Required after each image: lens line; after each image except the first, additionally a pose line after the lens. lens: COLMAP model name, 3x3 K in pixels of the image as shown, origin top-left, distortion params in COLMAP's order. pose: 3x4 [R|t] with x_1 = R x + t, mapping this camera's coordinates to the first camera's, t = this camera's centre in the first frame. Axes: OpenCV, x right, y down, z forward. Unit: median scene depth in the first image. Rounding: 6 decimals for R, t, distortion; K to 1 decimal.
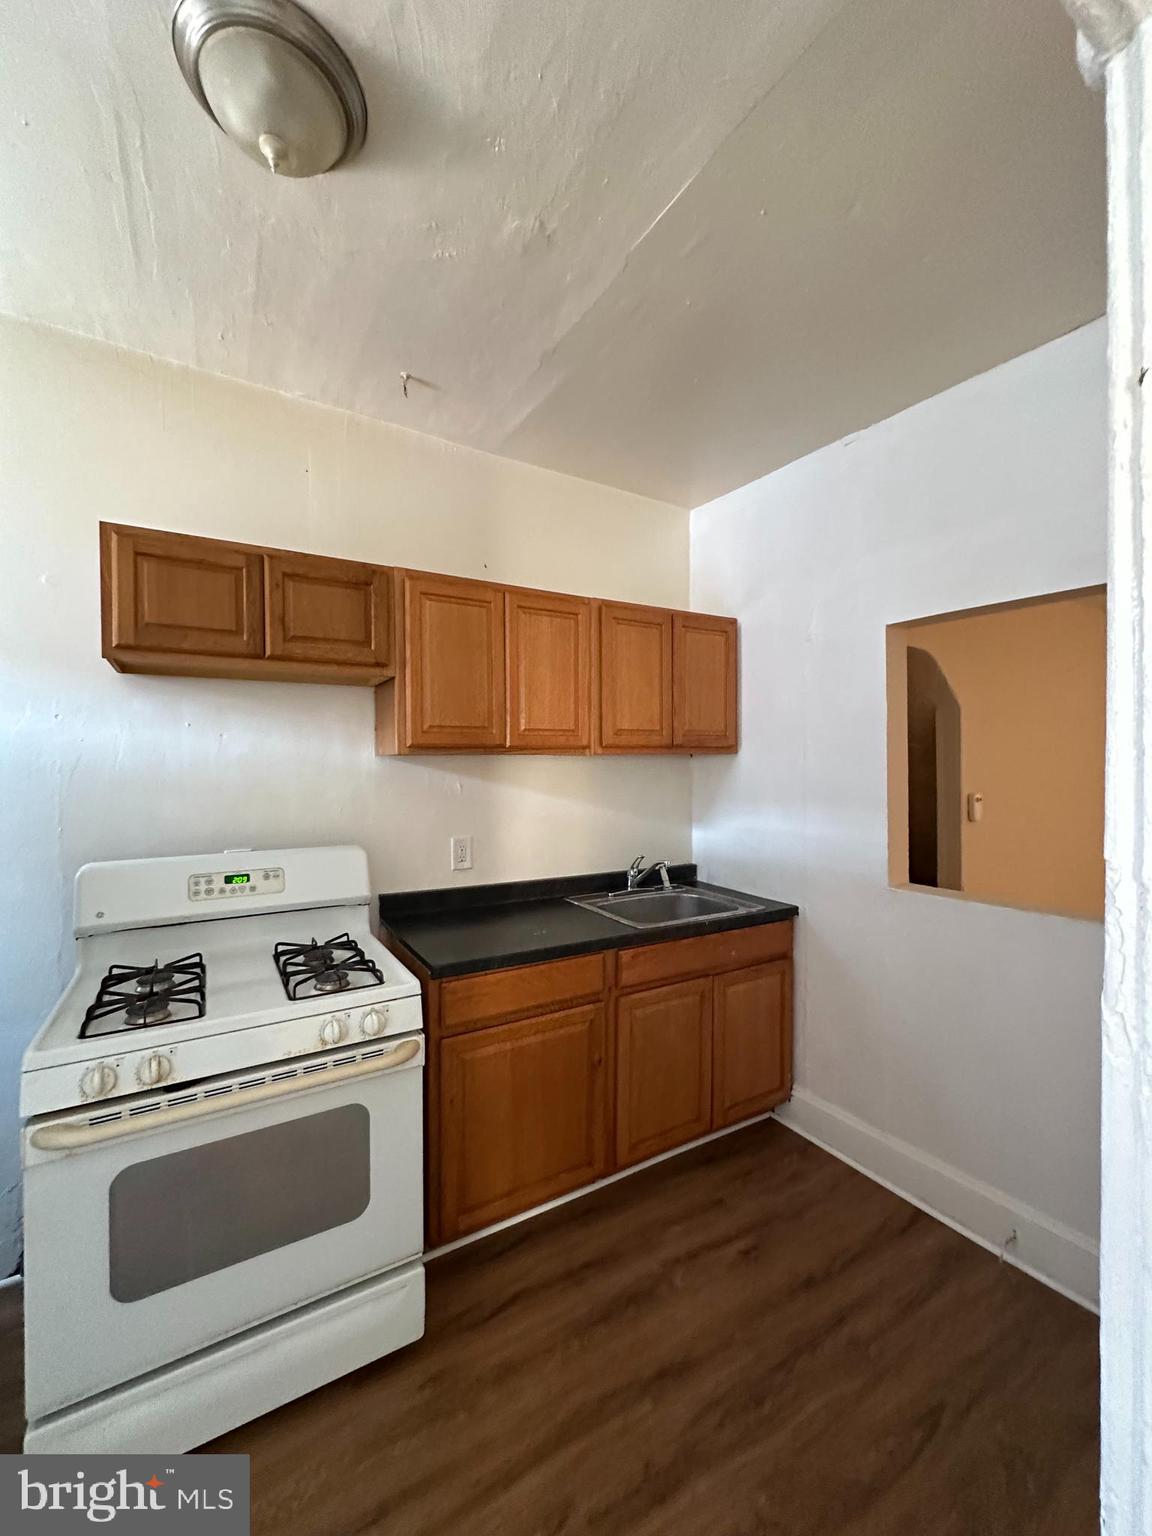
lens RADIAL K [[608.5, 0, 580.8], [0, 608.5, 772.6], [0, 0, 1]] dist [-0.000185, 0.000286]
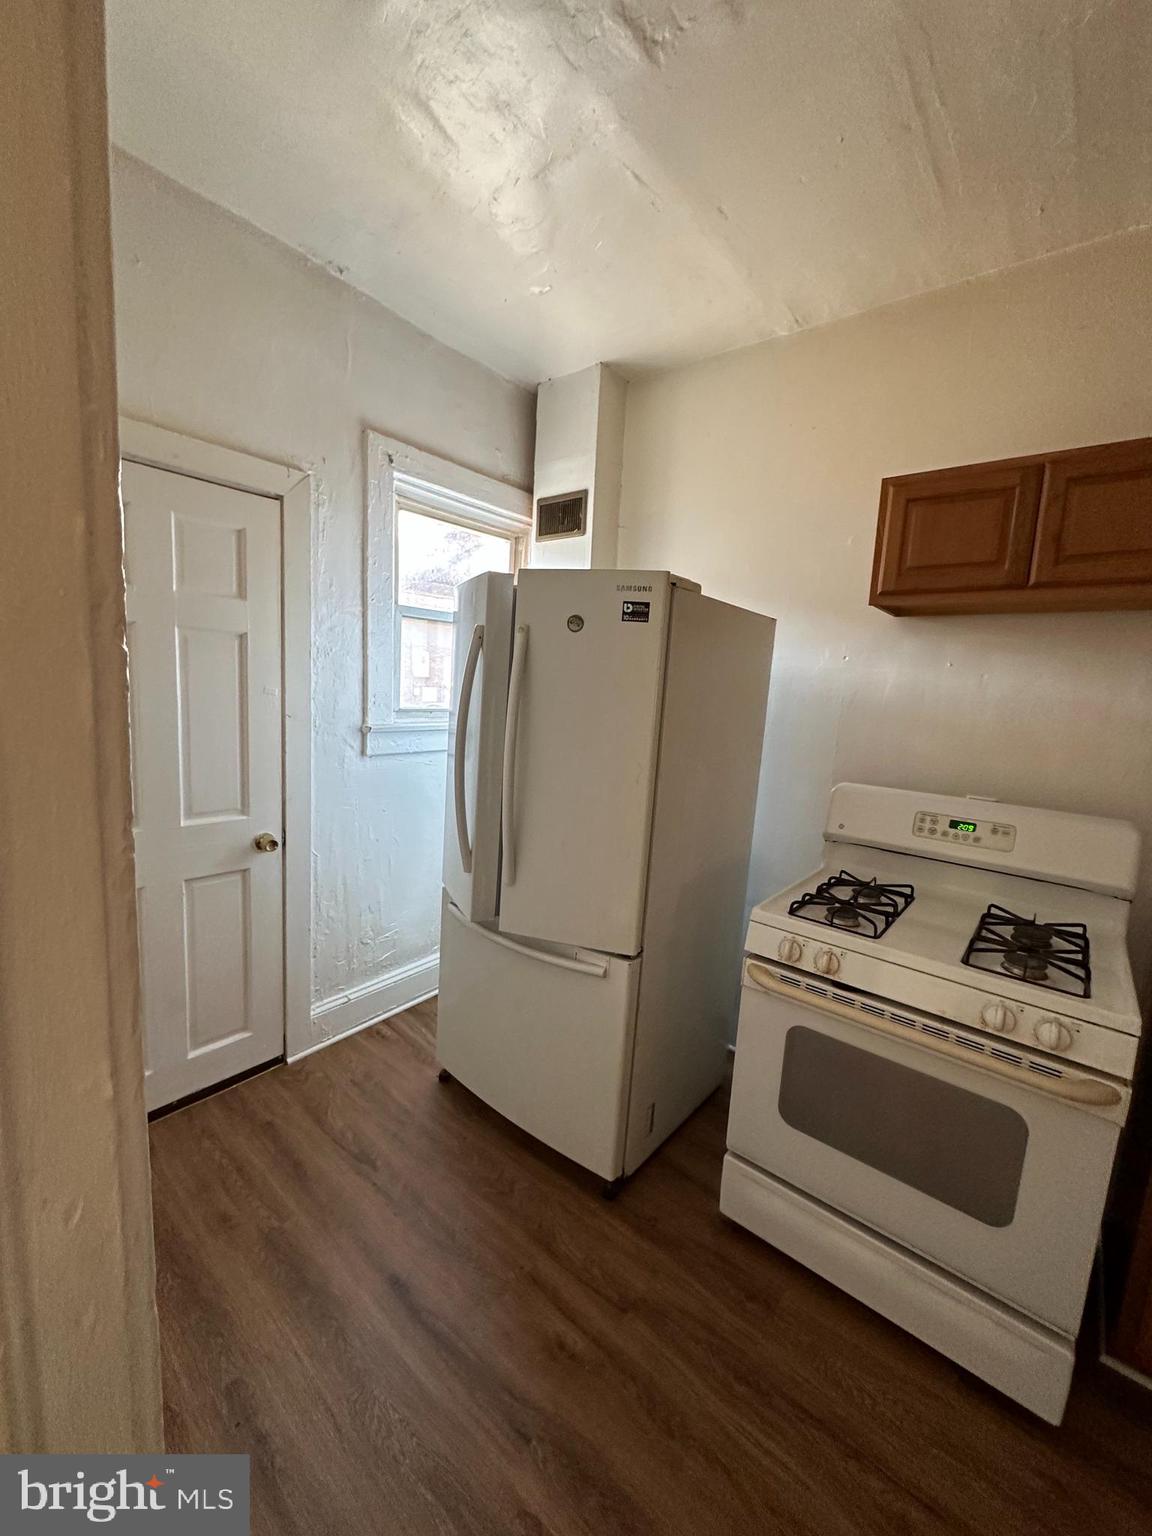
lens RADIAL K [[608.5, 0, 576.4], [0, 608.5, 772.5], [0, 0, 1]] dist [-0.000185, 0.000286]
pose [[0.336575, 0.162036, -0.927611, 0.125184], [-0.065610, 0.986725, 0.148556, -0.013932], [0.939368, 0.010861, 0.342738, 0.099082]]
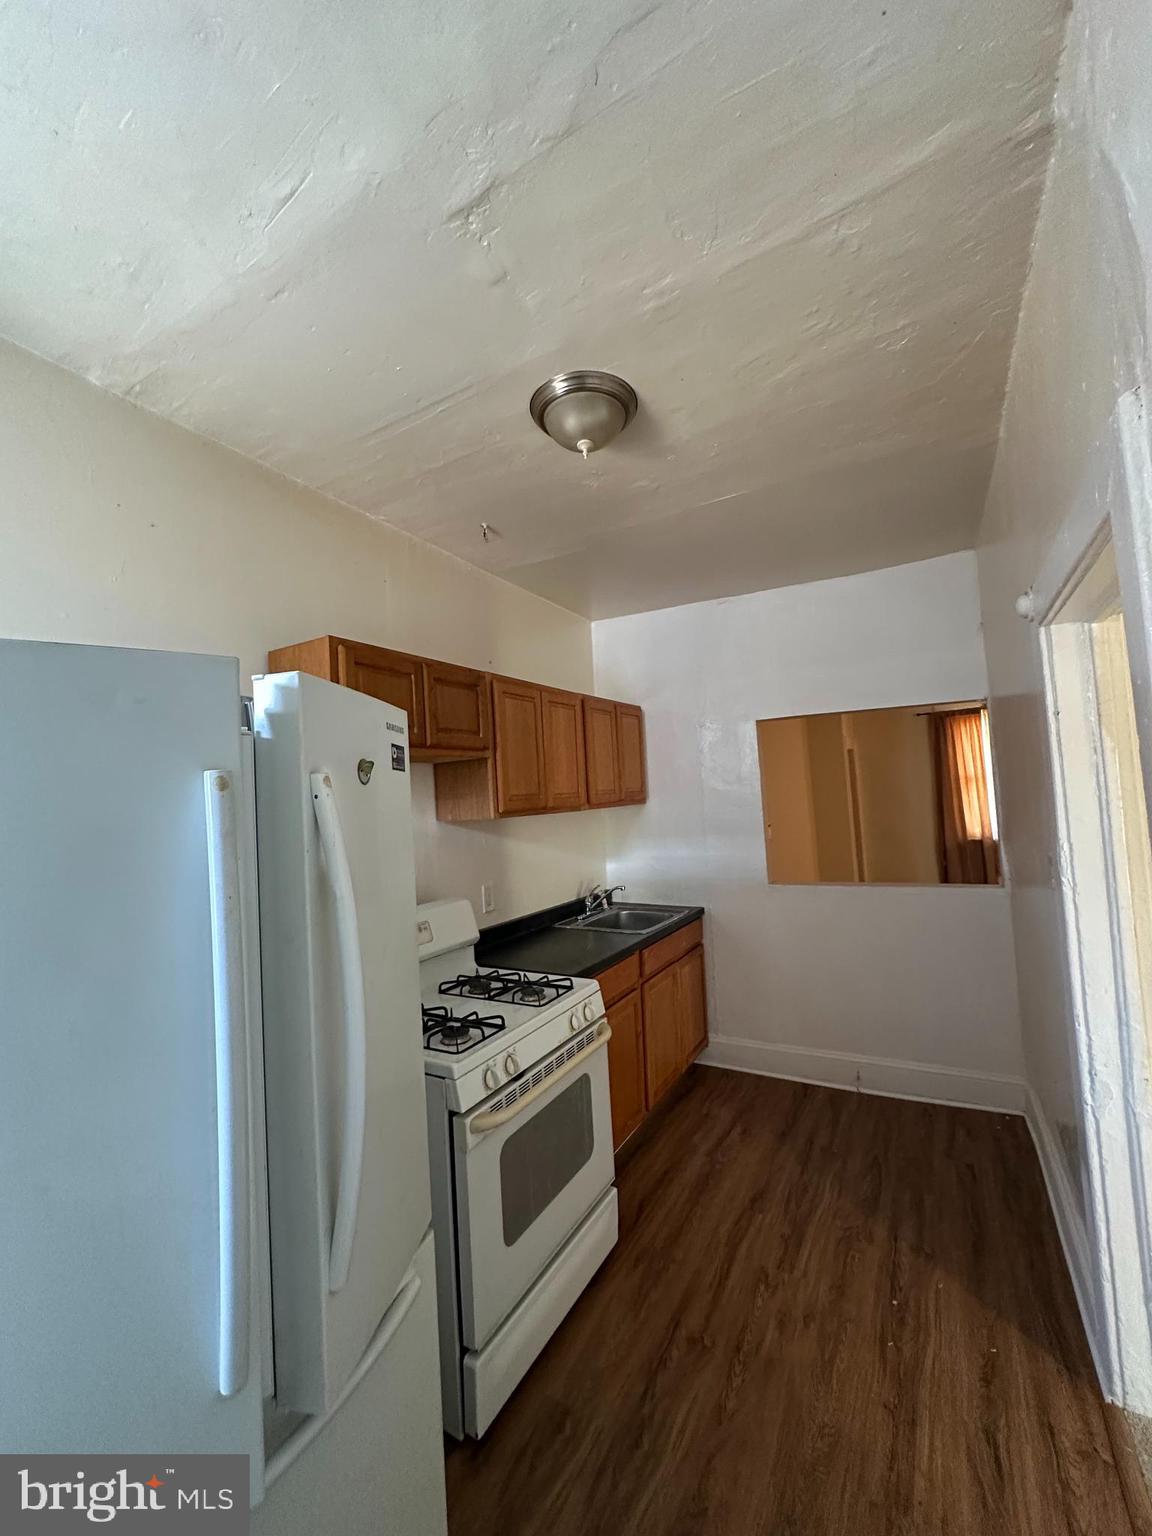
lens RADIAL K [[608.5, 0, 581.6], [0, 608.5, 772.3], [0, 0, 1]] dist [-0.000185, 0.000286]
pose [[0.873861, -0.020731, 0.485733, -0.888655], [0.054759, 0.996930, -0.055964, -0.054871], [-0.483082, 0.075503, 0.872314, -0.223115]]
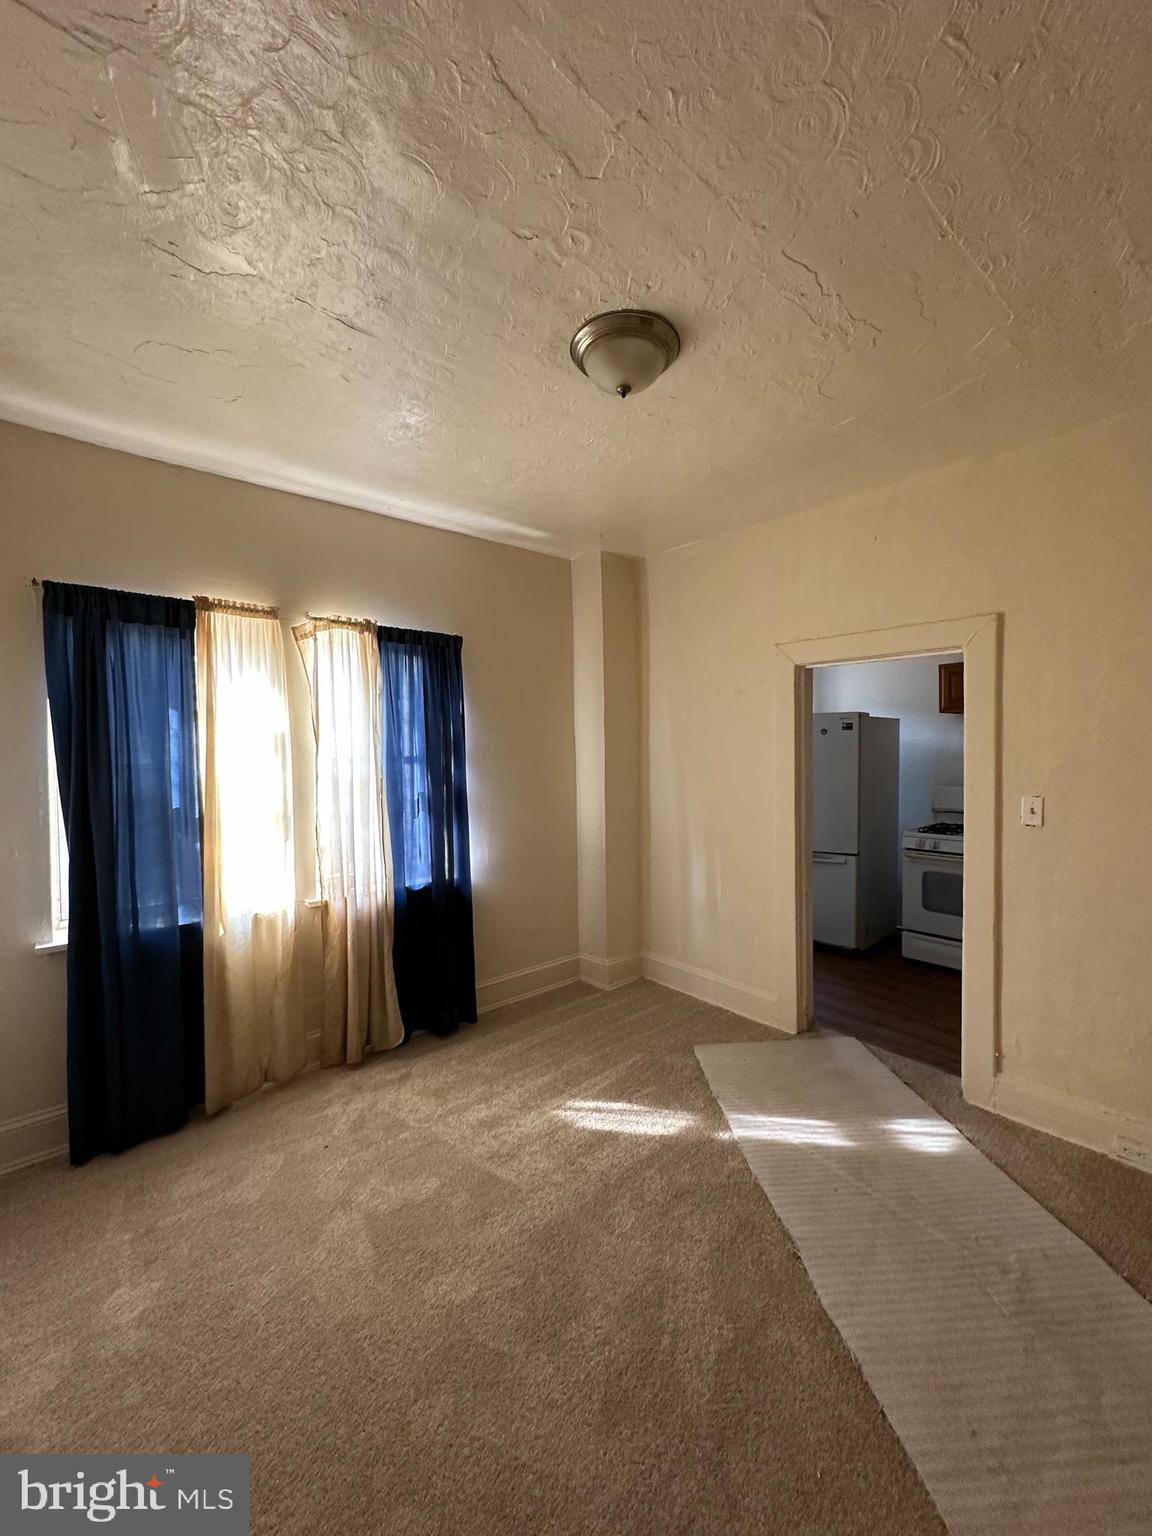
lens RADIAL K [[608.5, 0, 578.5], [0, 608.5, 770.9], [0, 0, 1]] dist [-0.000185, 0.000286]
pose [[0.164824, 0.034968, -0.985703, 1.648952], [0.011709, 0.999232, 0.037406, -0.042616], [0.986253, -0.017707, 0.164288, -1.069491]]
